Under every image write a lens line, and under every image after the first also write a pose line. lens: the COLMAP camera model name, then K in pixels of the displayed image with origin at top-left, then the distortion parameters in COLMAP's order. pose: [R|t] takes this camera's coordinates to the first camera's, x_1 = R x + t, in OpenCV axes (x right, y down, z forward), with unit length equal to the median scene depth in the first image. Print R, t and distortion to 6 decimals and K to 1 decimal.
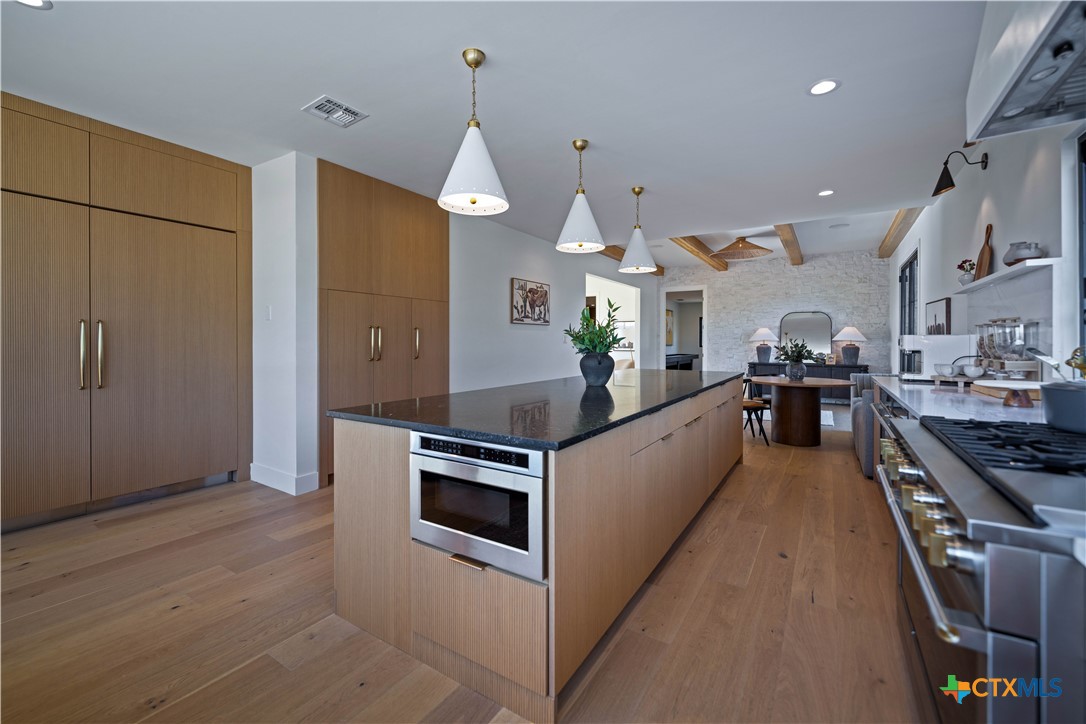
lens RADIAL K [[445.1, 0, 546.4], [0, 445.1, 345.8], [0, 0, 1]] dist [-0.002802, -0.000065]
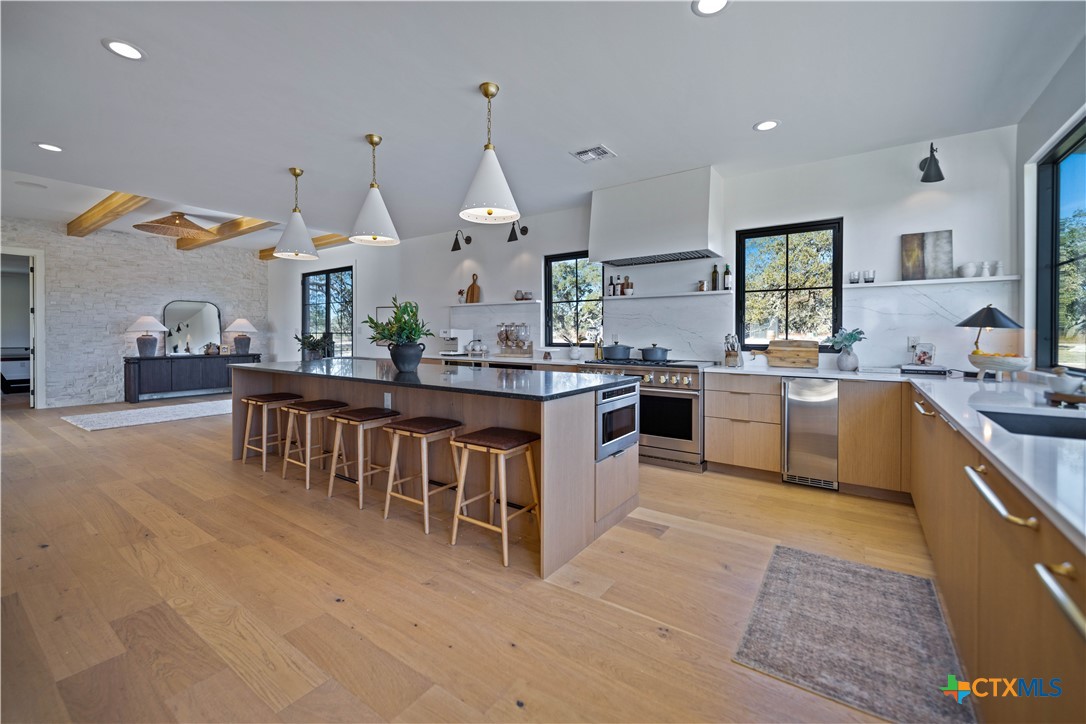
lens RADIAL K [[450.7, 0, 544.2], [0, 450.7, 336.4], [0, 0, 1]] dist [-0.000267, -0.000076]
pose [[0.049463, -0.004466, 0.998766, -0.359451], [0.005714, 0.999975, 0.004189, -0.000722], [-0.998760, 0.005500, 0.049488, 0.213254]]
